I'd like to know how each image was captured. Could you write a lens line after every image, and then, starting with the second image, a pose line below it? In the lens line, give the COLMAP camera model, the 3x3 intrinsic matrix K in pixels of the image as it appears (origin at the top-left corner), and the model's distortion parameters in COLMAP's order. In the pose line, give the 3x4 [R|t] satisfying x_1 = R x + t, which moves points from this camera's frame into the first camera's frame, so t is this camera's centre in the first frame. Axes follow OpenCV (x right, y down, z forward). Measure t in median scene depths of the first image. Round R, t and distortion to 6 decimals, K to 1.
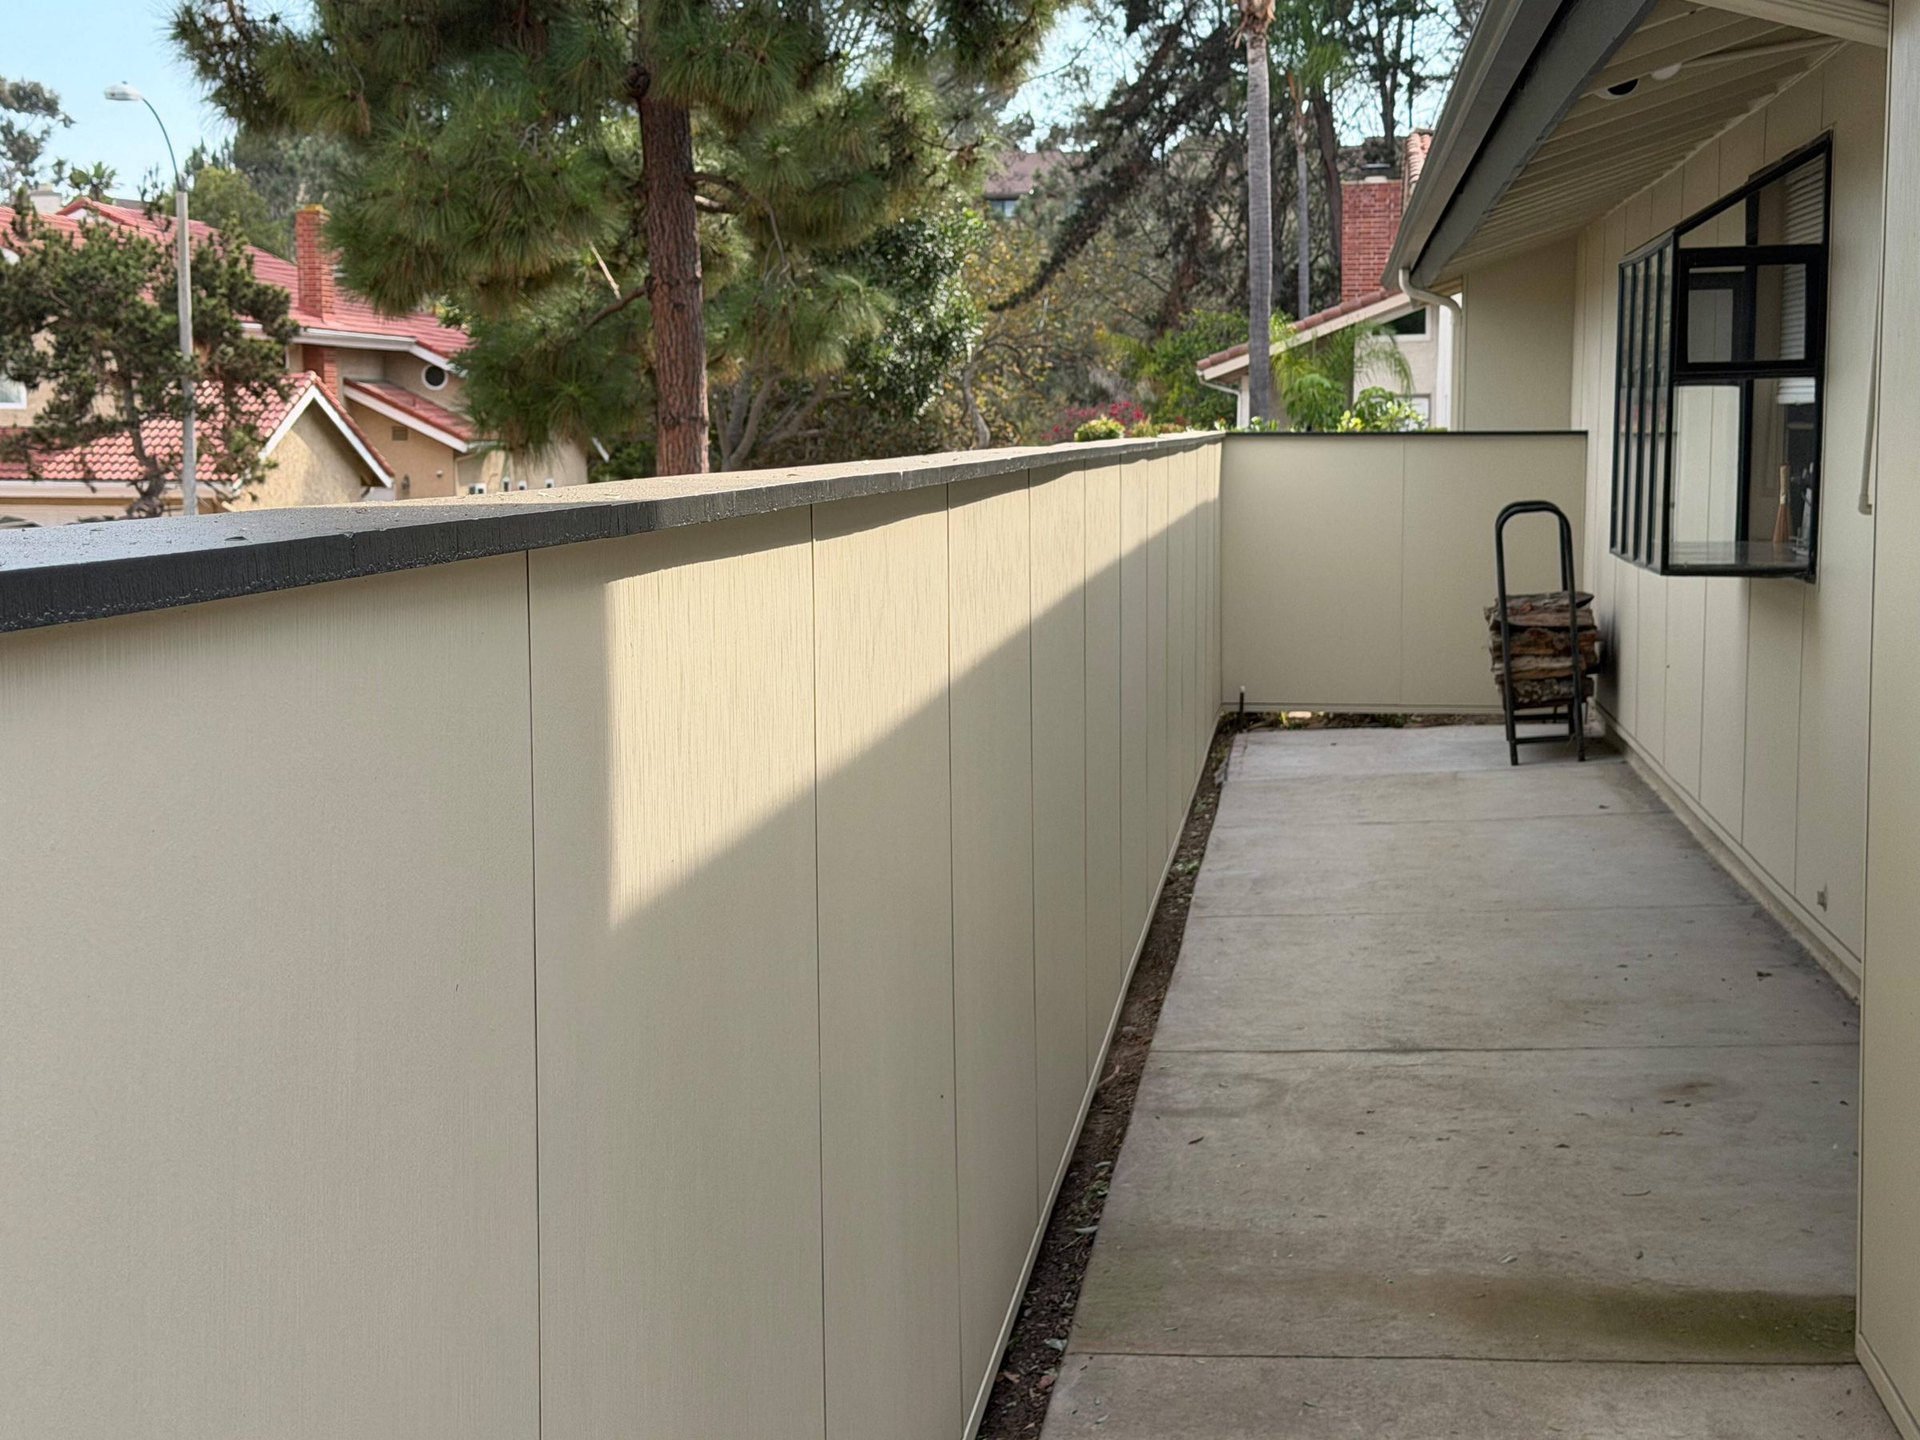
lens RADIAL K [[3043.4, 0, 960.0], [0, 3043.4, 720.0], [0, 0, 1]] dist [0.394497, -1.797536]
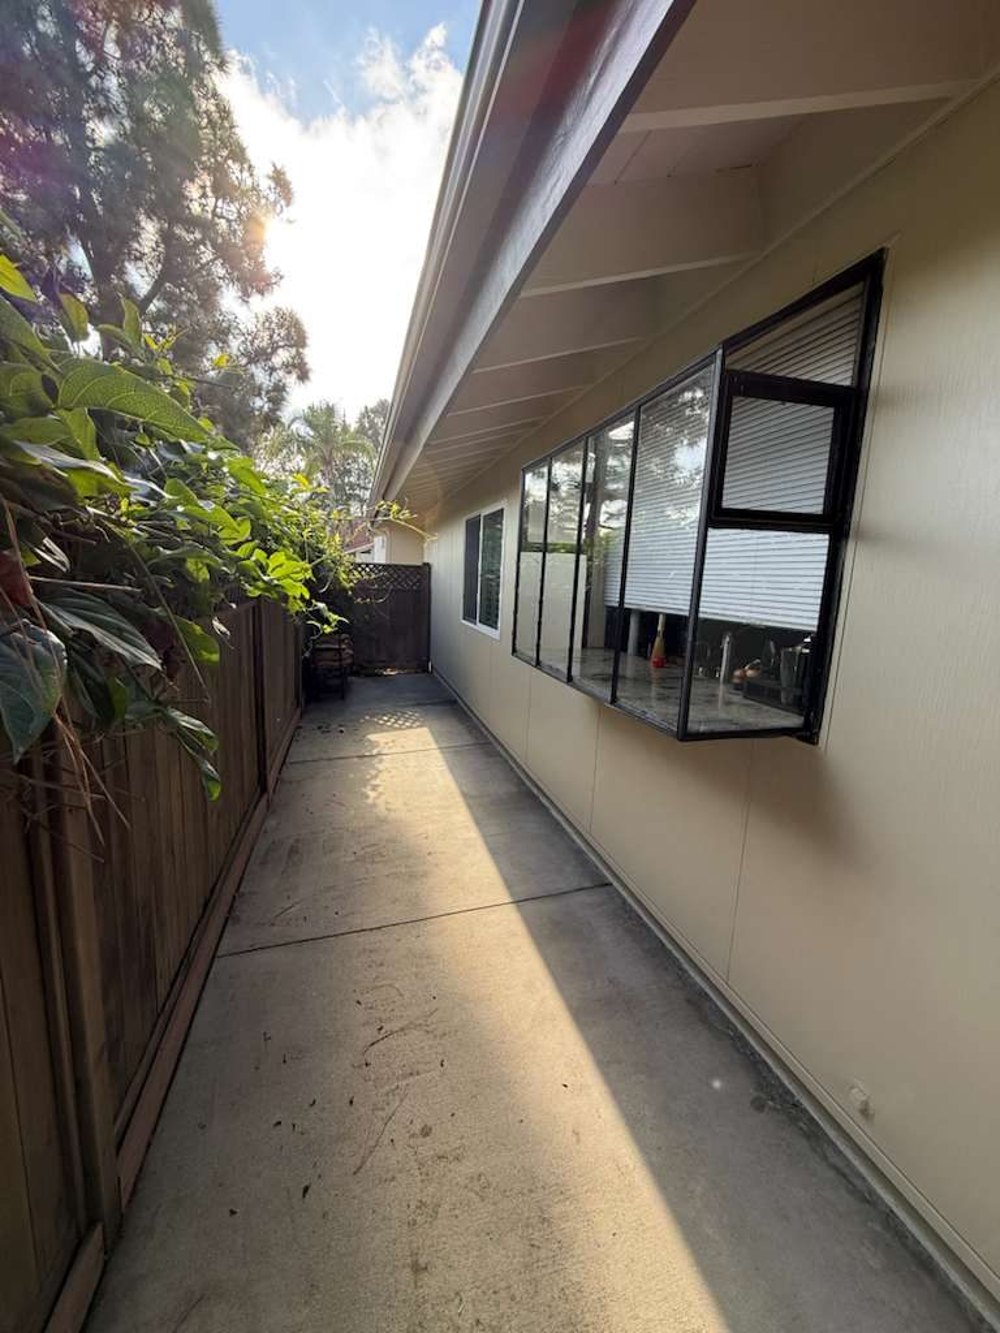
lens RADIAL K [[530.3, 0, 500.0], [0, 530.3, 666.5], [0, 0, 1]] dist [0.001883, -0.000031]
pose [[0.925731, -0.025528, 0.377320, 0.118607], [-0.002491, 0.997286, 0.073582, -0.081698], [-0.378175, -0.069057, 0.923155, 0.884032]]
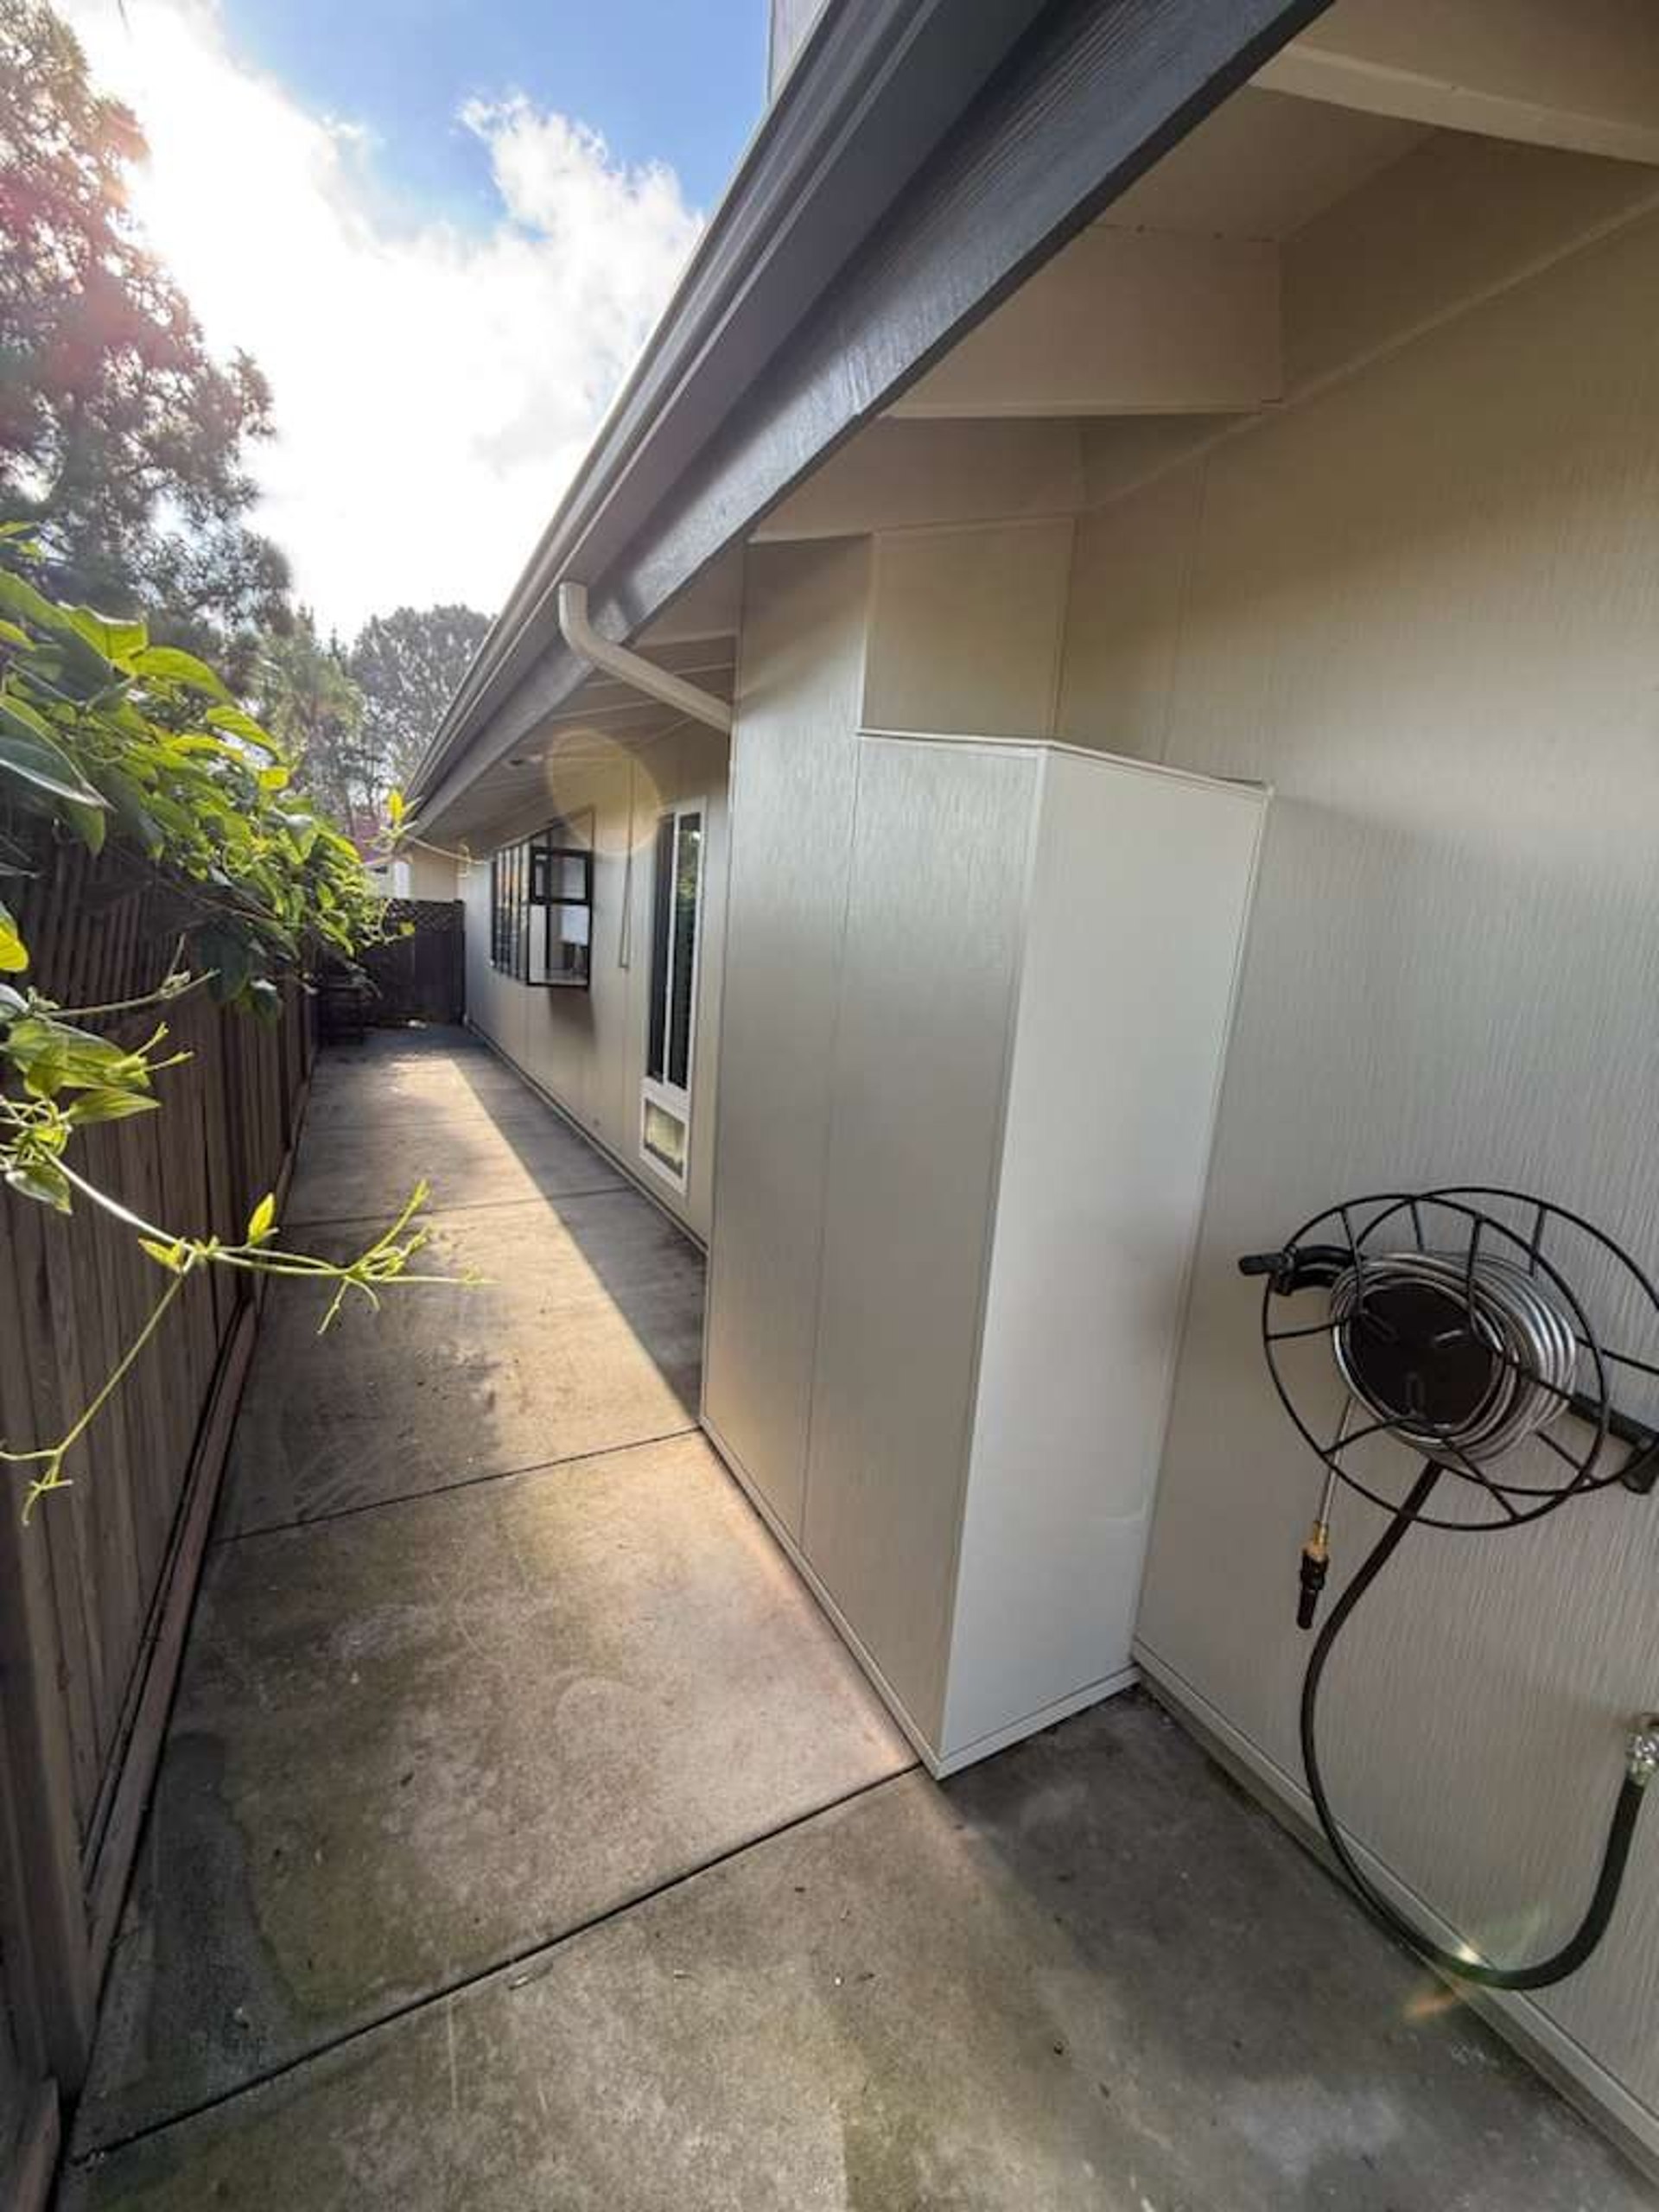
lens RADIAL K [[880.0, 0, 829.5], [0, 880.0, 1106.0], [0, 0, 1]] dist [0.001883, -0.000031]
pose [[0.818884, -0.043856, 0.572281, 0.024477], [-0.021127, 0.994098, 0.106413, -0.031031], [-0.573570, -0.099231, 0.813124, 0.296360]]
